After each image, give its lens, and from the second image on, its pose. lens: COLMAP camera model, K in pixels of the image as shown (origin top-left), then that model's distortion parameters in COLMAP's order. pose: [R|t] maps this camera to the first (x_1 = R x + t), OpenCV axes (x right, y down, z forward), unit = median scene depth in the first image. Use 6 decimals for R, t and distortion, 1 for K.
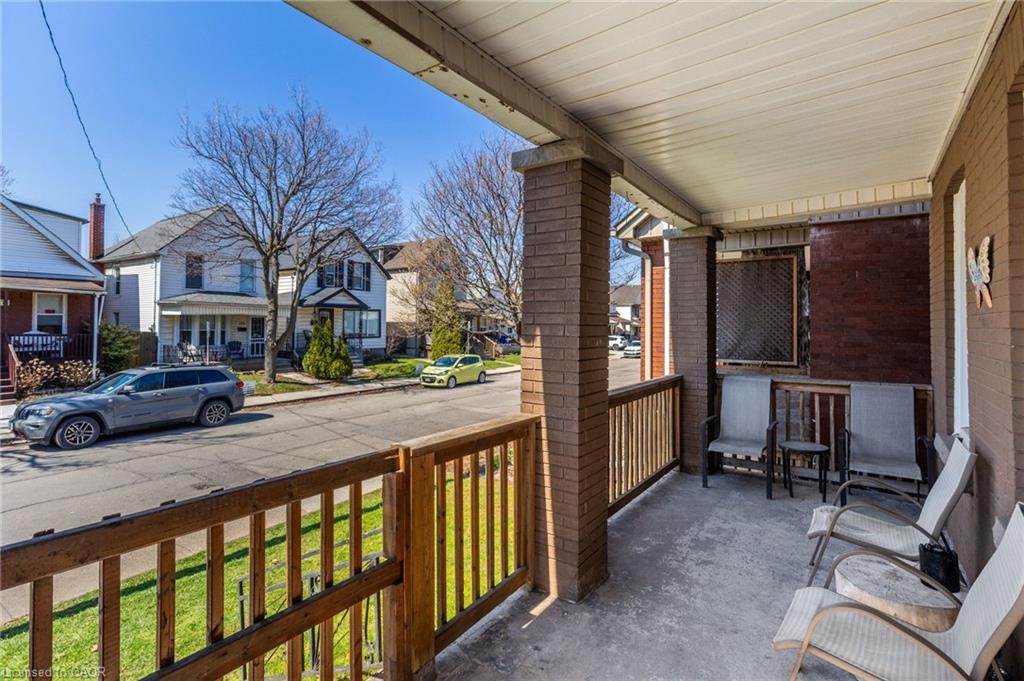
lens RADIAL K [[478.0, 0, 515.9], [0, 478.0, 312.9], [0, 0, 1]] dist [-0.000826, 0.000370]
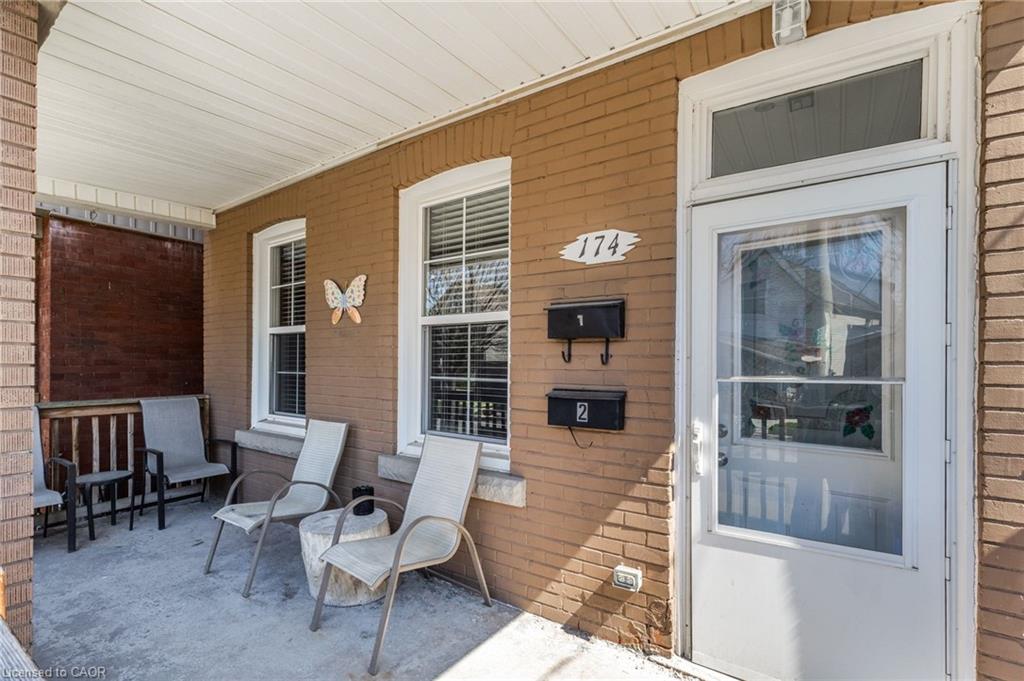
lens RADIAL K [[489.7, 0, 511.2], [0, 489.7, 360.7], [0, 0, 1]] dist [0.001733, 0.000541]
pose [[-0.000657, 0.000501, 1.000000, -0.241698], [-0.031319, 0.999509, -0.000521, 0.041324], [-0.999509, -0.031320, -0.000641, 0.235952]]
